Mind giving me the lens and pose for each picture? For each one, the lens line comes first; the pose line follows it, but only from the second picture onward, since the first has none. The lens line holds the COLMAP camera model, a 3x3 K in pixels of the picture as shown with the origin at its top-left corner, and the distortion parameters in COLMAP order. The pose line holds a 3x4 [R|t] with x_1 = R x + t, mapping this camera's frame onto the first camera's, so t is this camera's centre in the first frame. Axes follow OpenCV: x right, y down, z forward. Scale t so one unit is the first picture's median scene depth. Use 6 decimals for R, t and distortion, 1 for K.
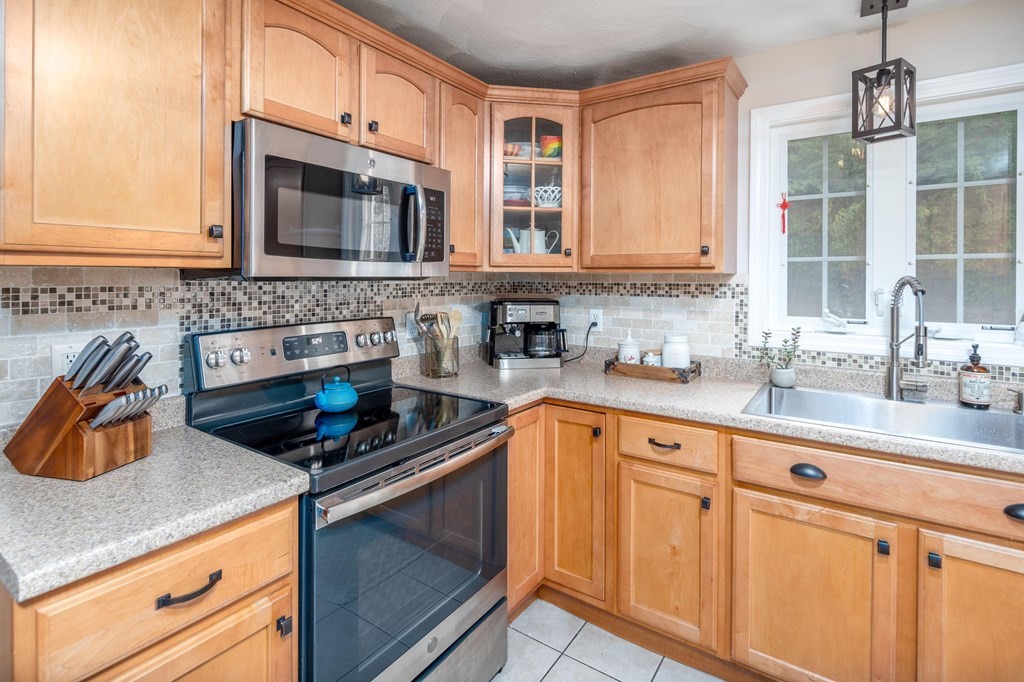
lens RADIAL K [[495.4, 0, 508.5], [0, 495.4, 276.8], [0, 0, 1]] dist [0.001944, -0.001193]
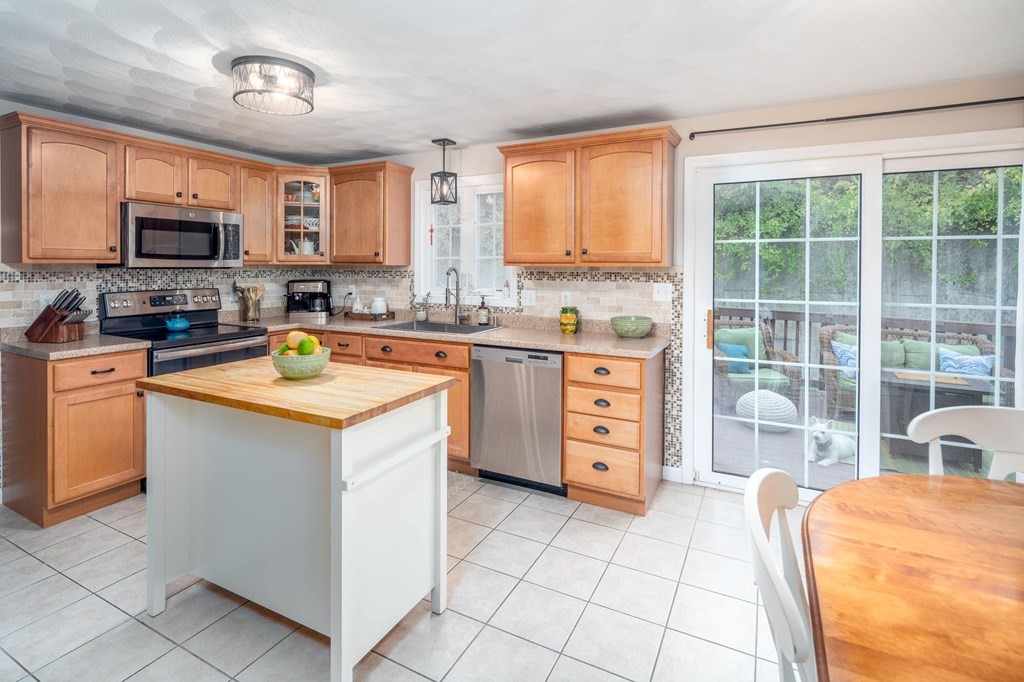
lens RADIAL K [[494.1, 0, 508.1], [0, 494.1, 269.2], [0, 0, 1]] dist [-0.000871, -0.000014]
pose [[0.992228, -0.000746, 0.124427, 0.679429], [-0.000026, 0.999981, 0.006204, -0.003609], [-0.124429, -0.006159, 0.992209, -1.085465]]
